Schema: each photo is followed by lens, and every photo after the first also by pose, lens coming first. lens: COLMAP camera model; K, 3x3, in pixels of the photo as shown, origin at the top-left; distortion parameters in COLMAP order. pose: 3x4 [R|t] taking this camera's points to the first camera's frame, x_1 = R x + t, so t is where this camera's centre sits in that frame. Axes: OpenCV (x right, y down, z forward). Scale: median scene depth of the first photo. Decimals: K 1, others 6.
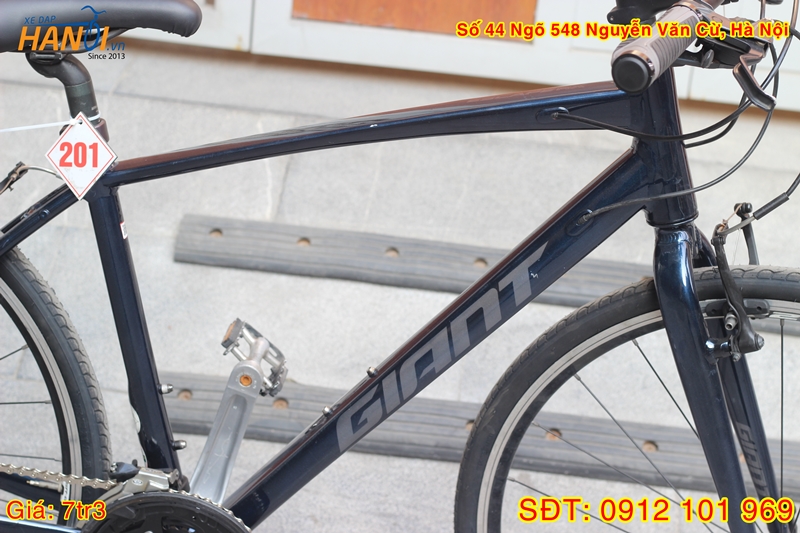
lens RADIAL K [[1942.8, 0, 400.0], [0, 1942.8, 266.5], [0, 0, 1]] dist [-0.069992, -0.358407]
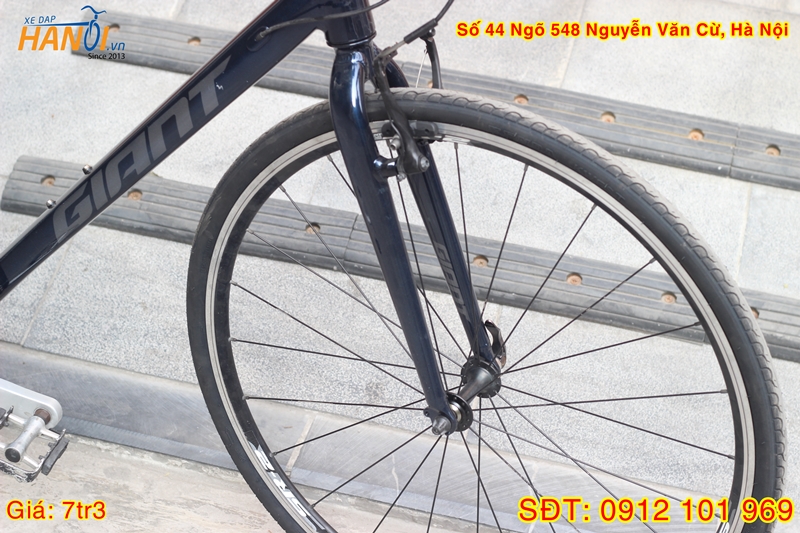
lens RADIAL K [[1942.8, 0, 400.0], [0, 1942.8, 266.5], [0, 0, 1]] dist [-0.069992, -0.358407]
pose [[0.987638, 0.072007, -0.139236, 0.229106], [-0.056937, 0.992372, 0.109342, -0.013828], [0.146047, -0.100063, 0.984204, -0.014614]]
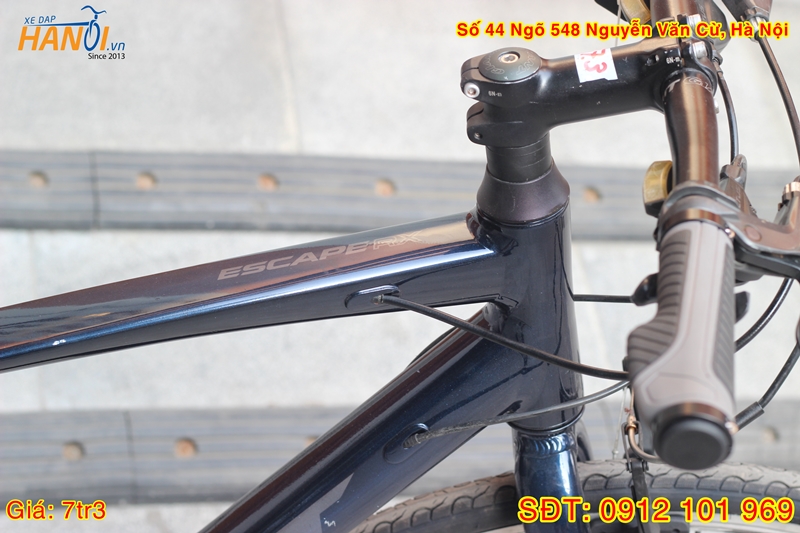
lens RADIAL K [[1942.8, 0, 400.0], [0, 1942.8, 266.5], [0, 0, 1]] dist [-0.069992, -0.358407]
pose [[0.940717, -0.117501, 0.318190, -0.067359], [0.029584, 0.962930, 0.268125, -0.168902], [-0.337900, -0.242816, 0.909321, 0.332964]]
